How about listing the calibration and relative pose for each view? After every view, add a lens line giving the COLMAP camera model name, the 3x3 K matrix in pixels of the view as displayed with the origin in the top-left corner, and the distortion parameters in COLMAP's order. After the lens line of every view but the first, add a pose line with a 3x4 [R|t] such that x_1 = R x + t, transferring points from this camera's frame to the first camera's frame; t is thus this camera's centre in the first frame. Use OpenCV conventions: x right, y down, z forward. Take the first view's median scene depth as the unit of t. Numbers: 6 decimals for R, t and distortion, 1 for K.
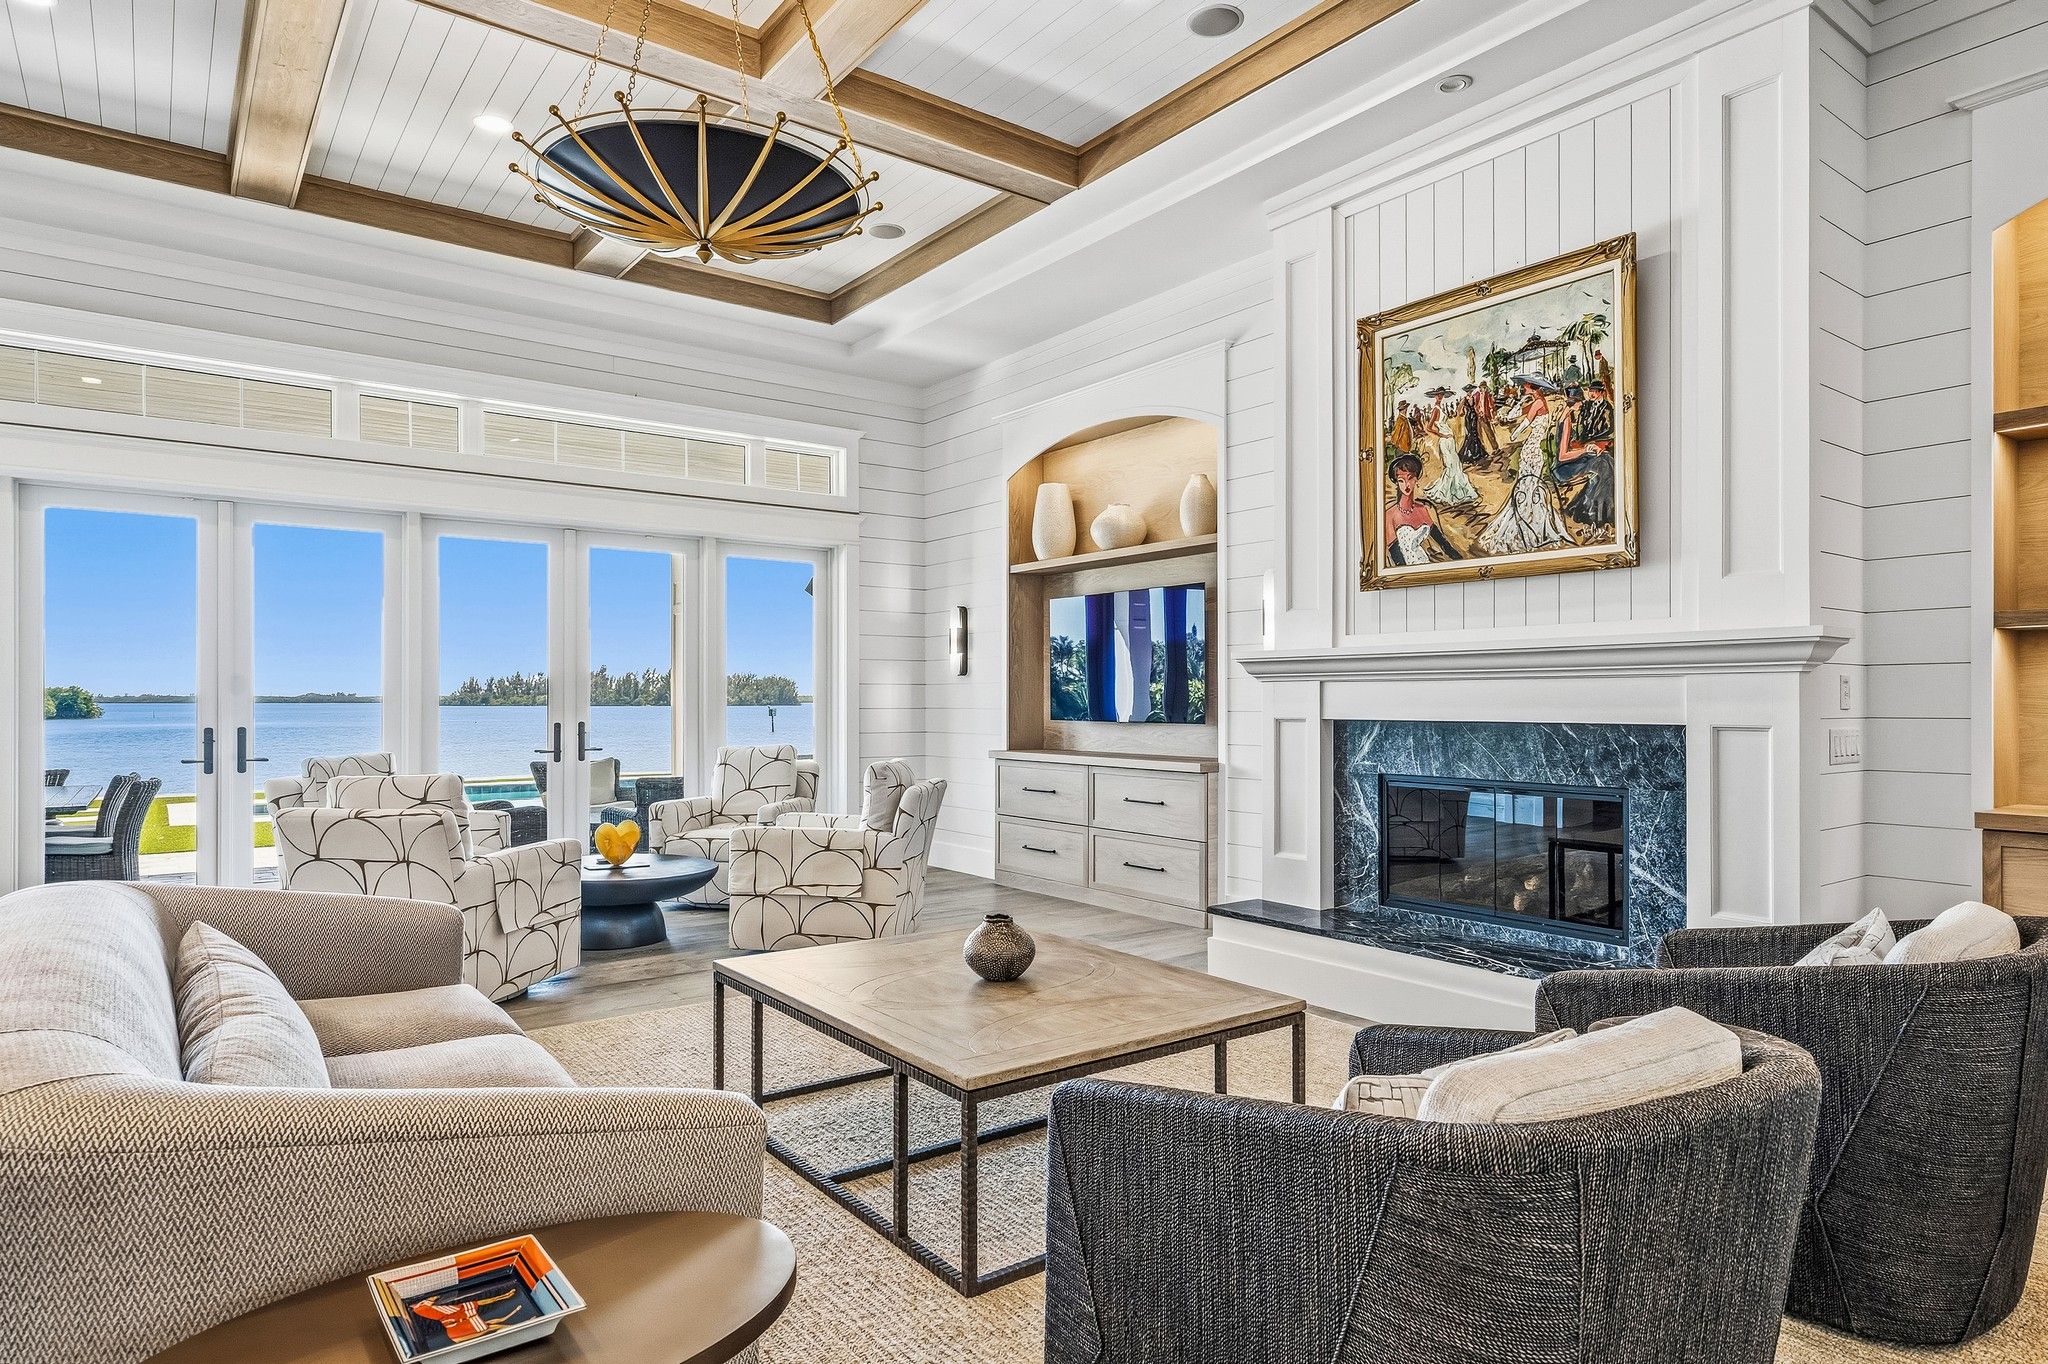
lens RADIAL K [[1168.0, 0, 1017.3], [0, 1168.0, 694.9], [0, 0, 1]] dist [0.004900, 0.001792]
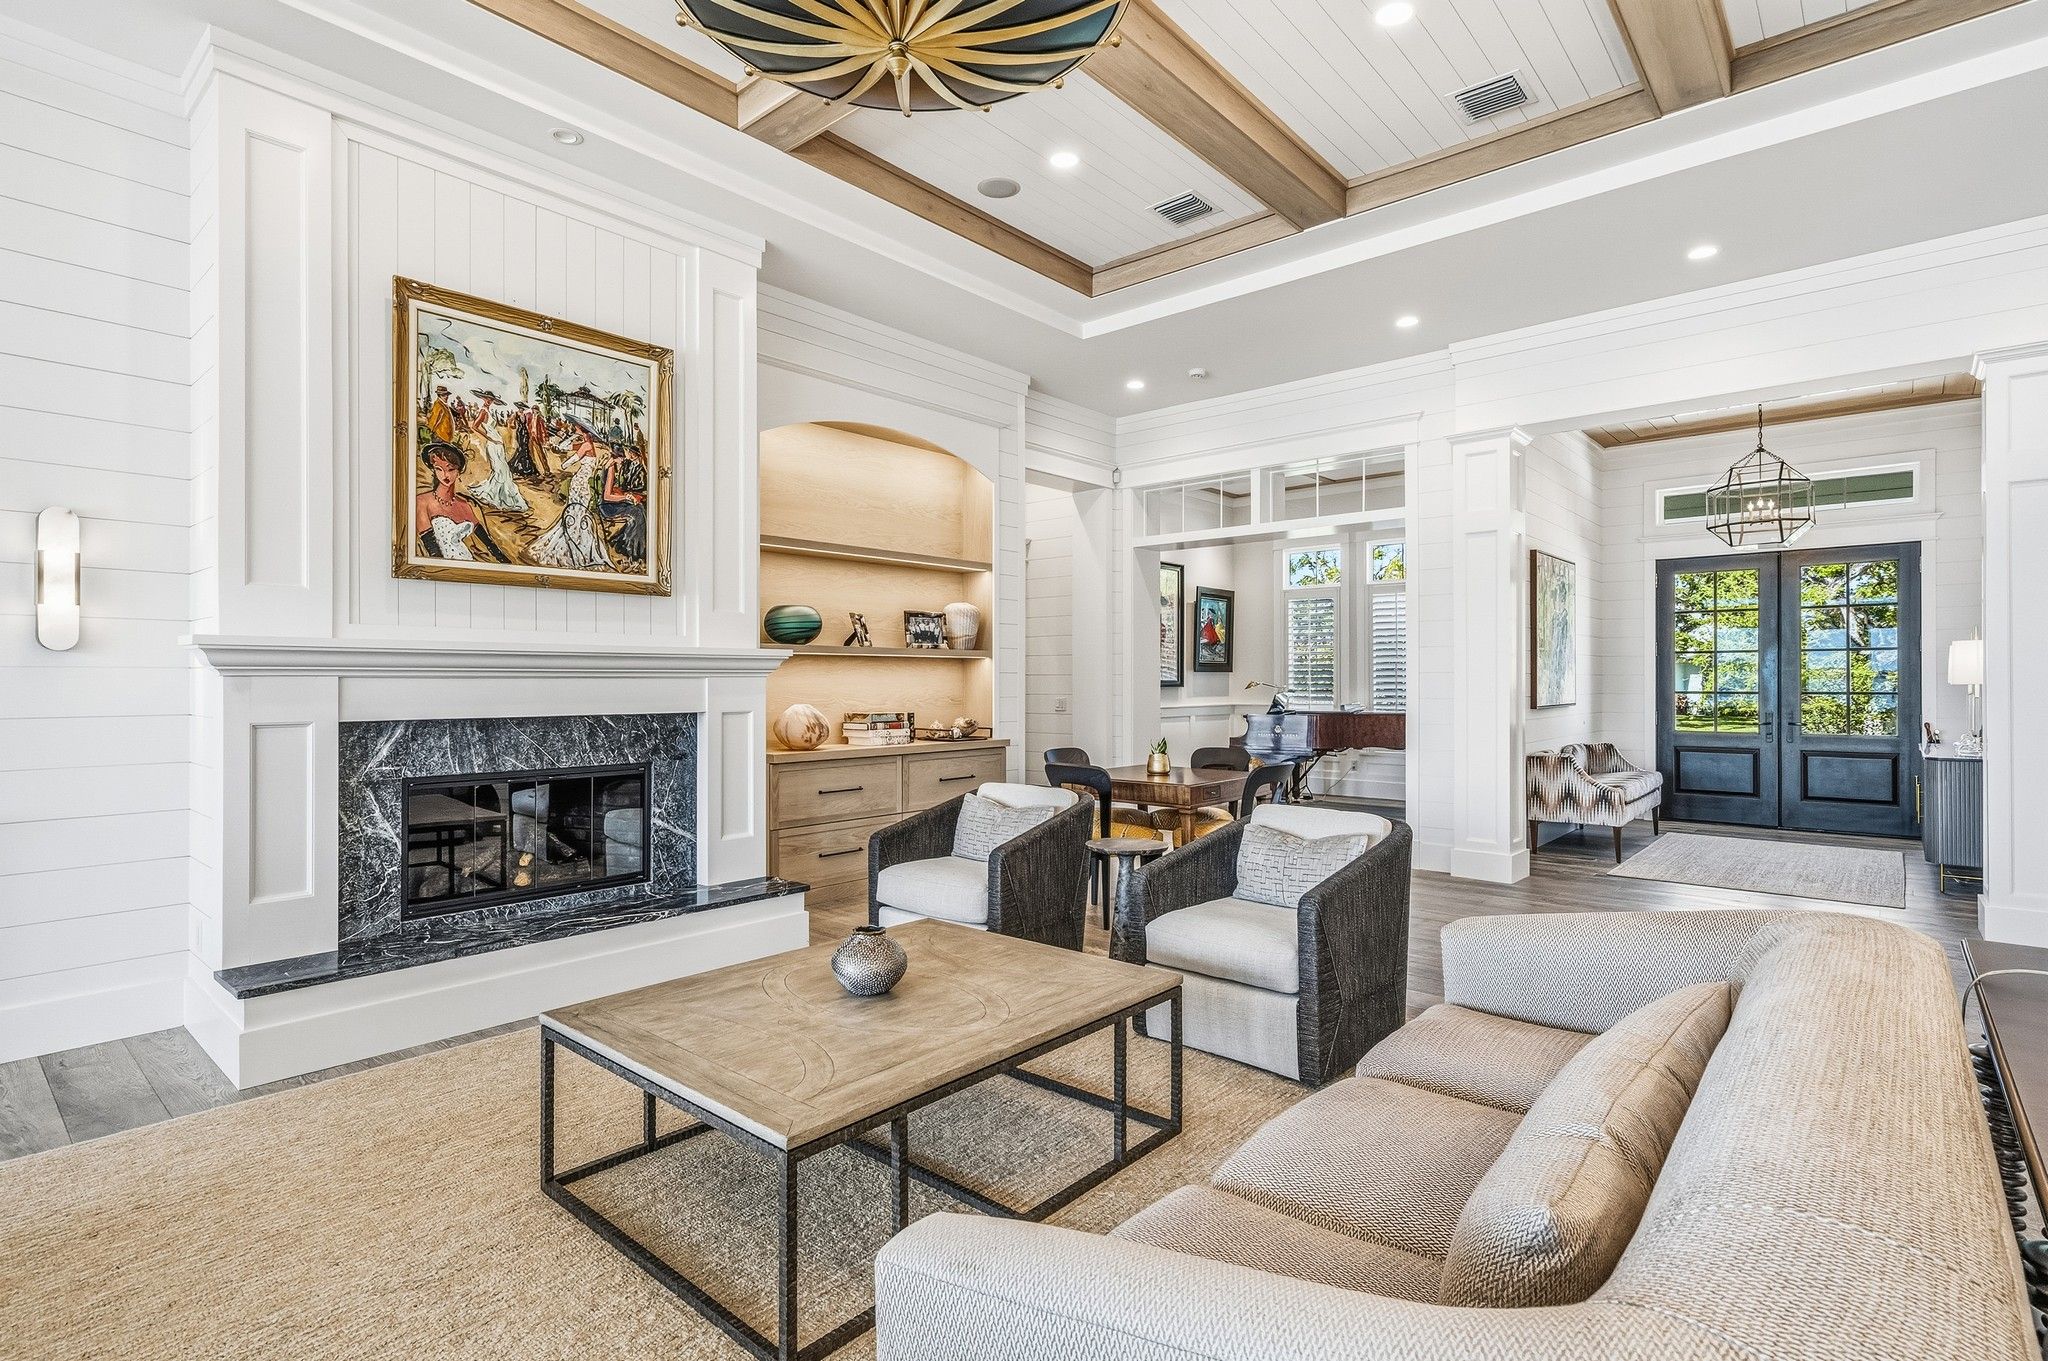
lens RADIAL K [[997.8, 0, 1019.3], [0, 997.8, 678.3], [0, 0, 1]] dist [0.000818, 0.000516]
pose [[-0.209512, 0.002807, 0.977802, -0.593888], [-0.003909, 0.999985, -0.003708, -0.010729], [-0.977798, -0.004599, -0.209498, 0.733307]]
